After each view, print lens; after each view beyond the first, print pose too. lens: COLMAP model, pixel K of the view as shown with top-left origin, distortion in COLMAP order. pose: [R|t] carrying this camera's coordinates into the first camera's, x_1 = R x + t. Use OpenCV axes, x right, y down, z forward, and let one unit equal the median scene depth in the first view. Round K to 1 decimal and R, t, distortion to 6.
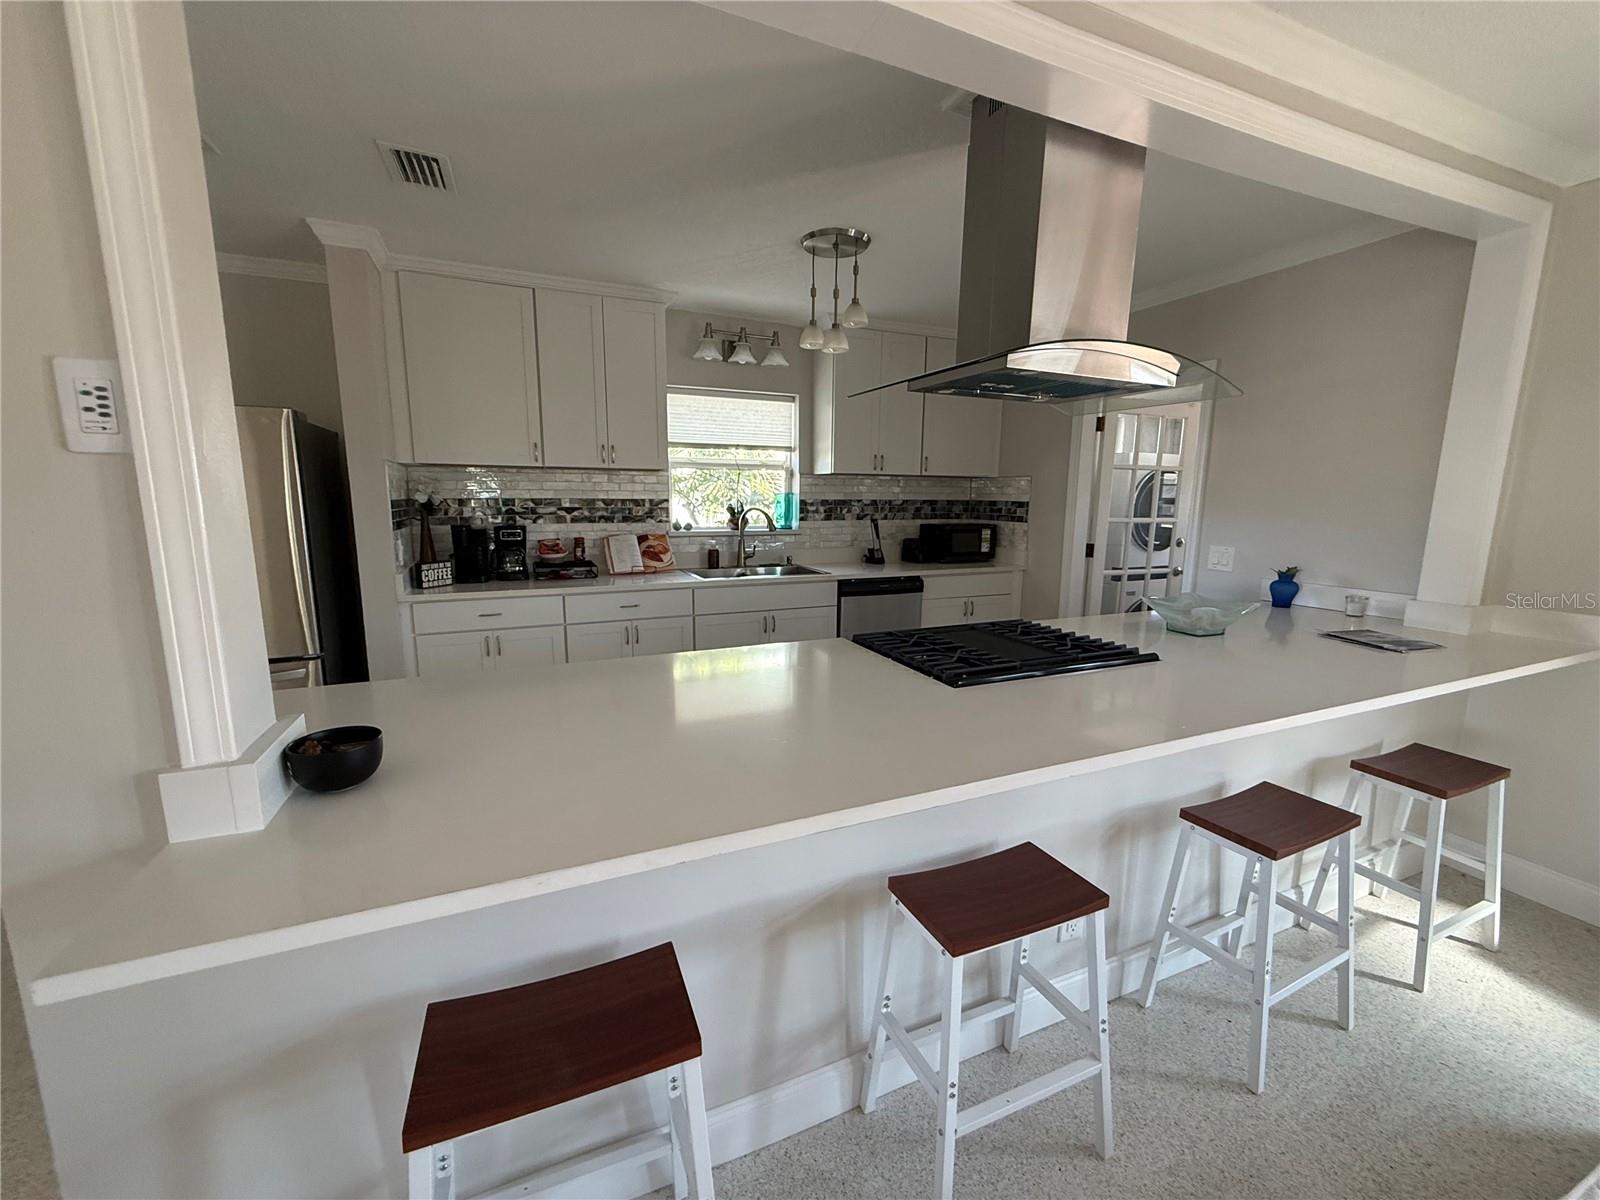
lens RADIAL K [[635.4, 0, 794.9], [0, 635.4, 597.2], [0, 0, 1]] dist [0.002219, -0.000239]
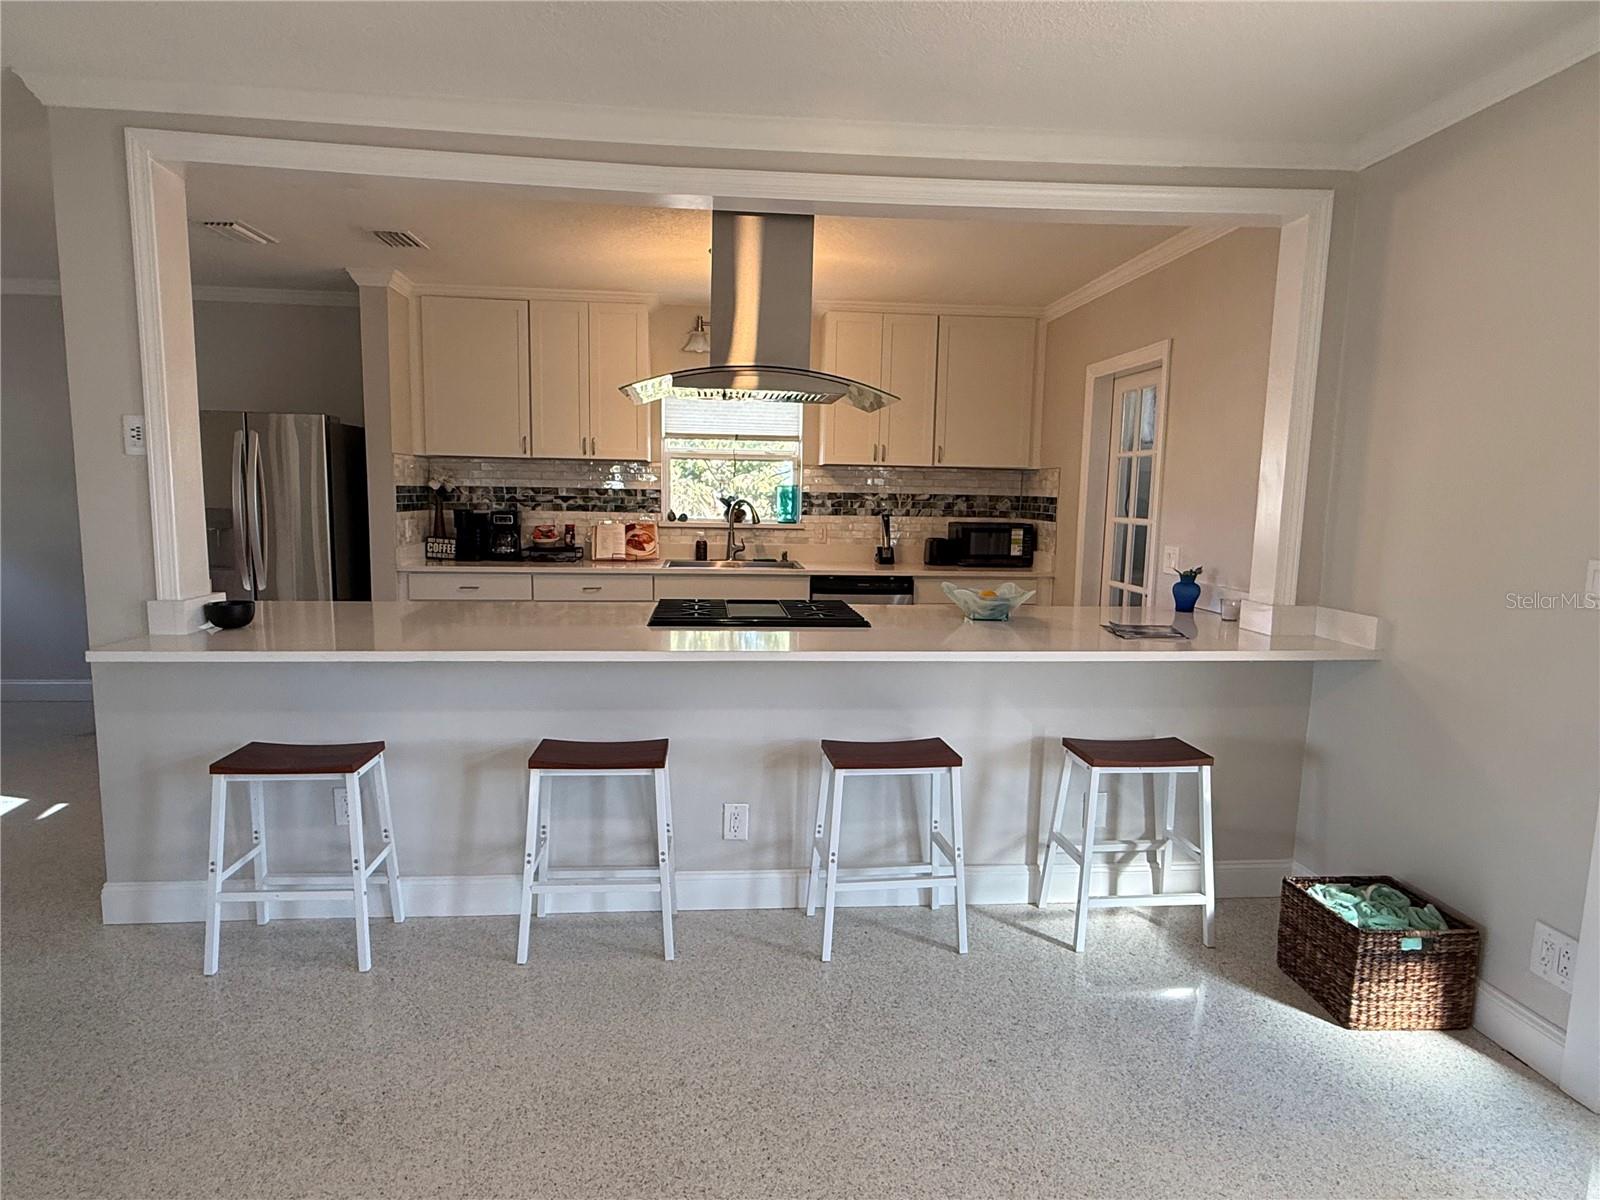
lens RADIAL K [[887.2, 0, 792.9], [0, 887.2, 601.1], [0, 0, 1]] dist [-0.007524, -0.000093]
pose [[0.950843, 0.048590, -0.305839, 0.441397], [-0.060694, 0.997700, -0.030187, 0.051342], [0.303669, 0.047265, 0.951605, -0.263592]]
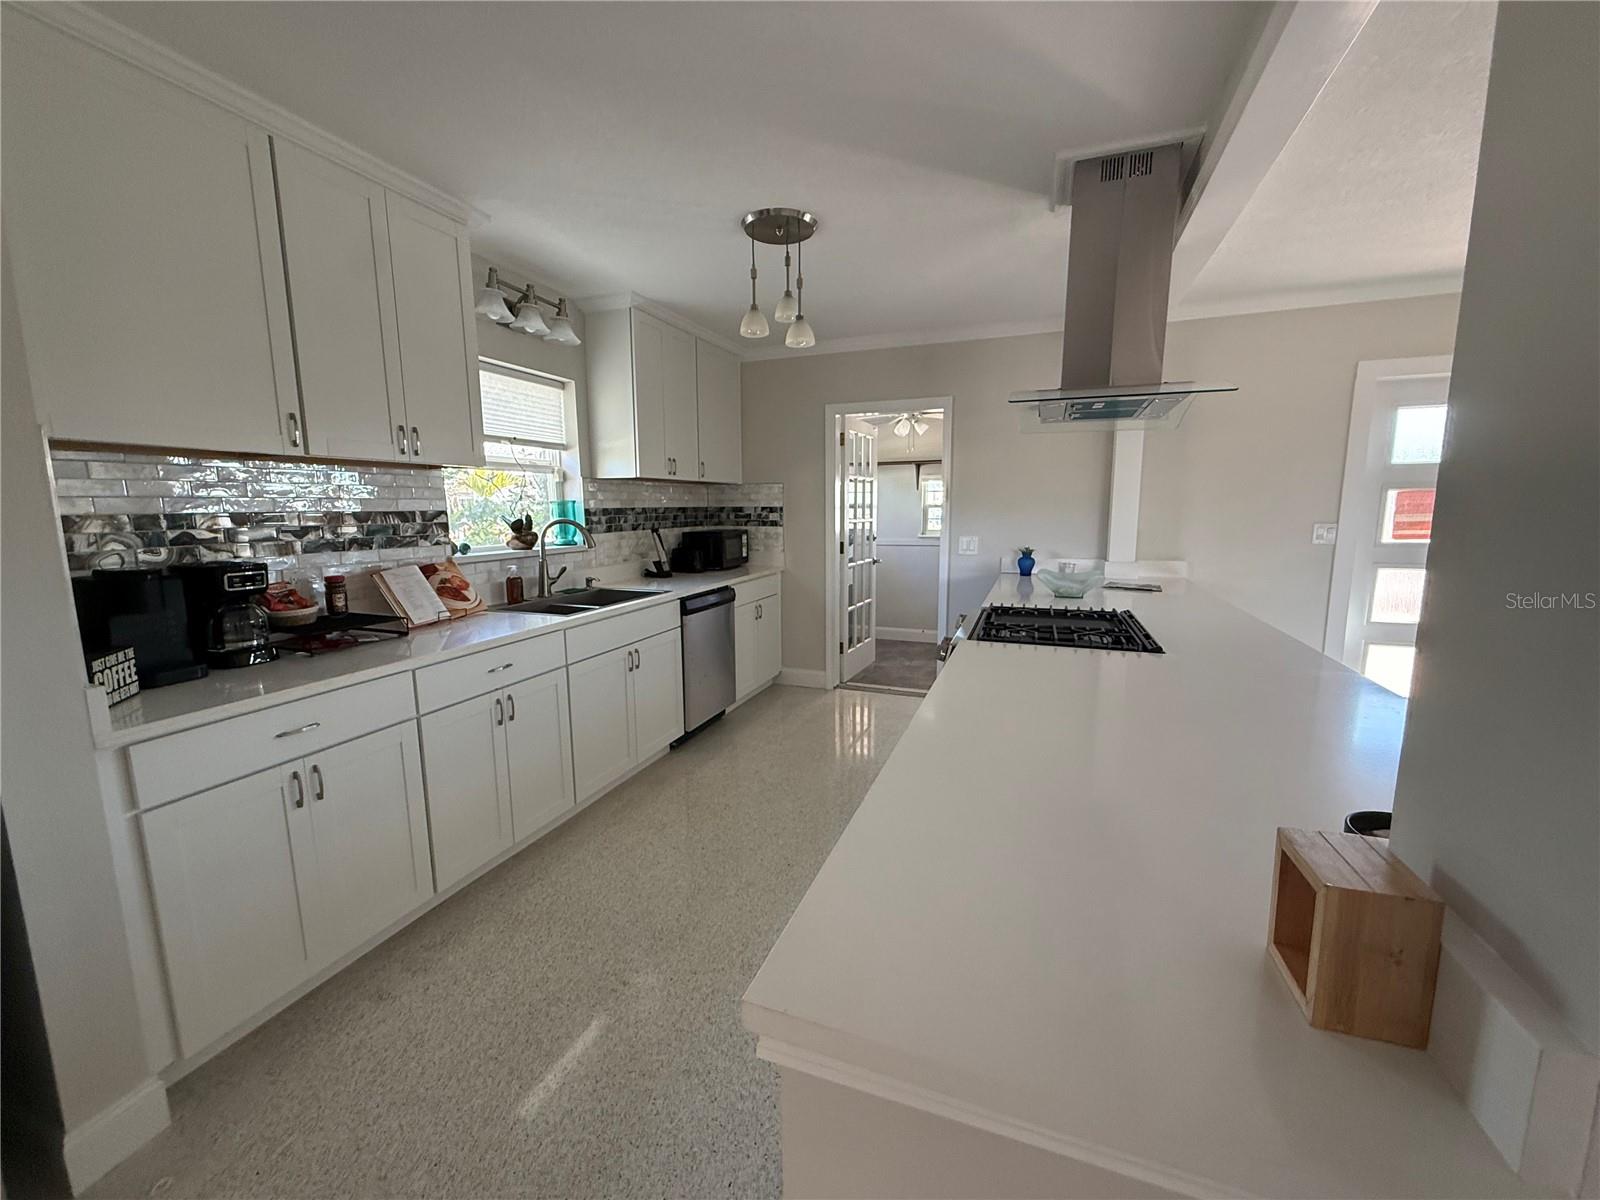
lens RADIAL K [[635.4, 0, 796.2], [0, 635.4, 601.0], [0, 0, 1]] dist [0.002219, -0.000239]
pose [[0.698497, -0.119957, 0.705487, -0.437103], [0.126076, 0.991058, 0.043686, -0.039749], [-0.704420, 0.058430, 0.707375, 0.251446]]
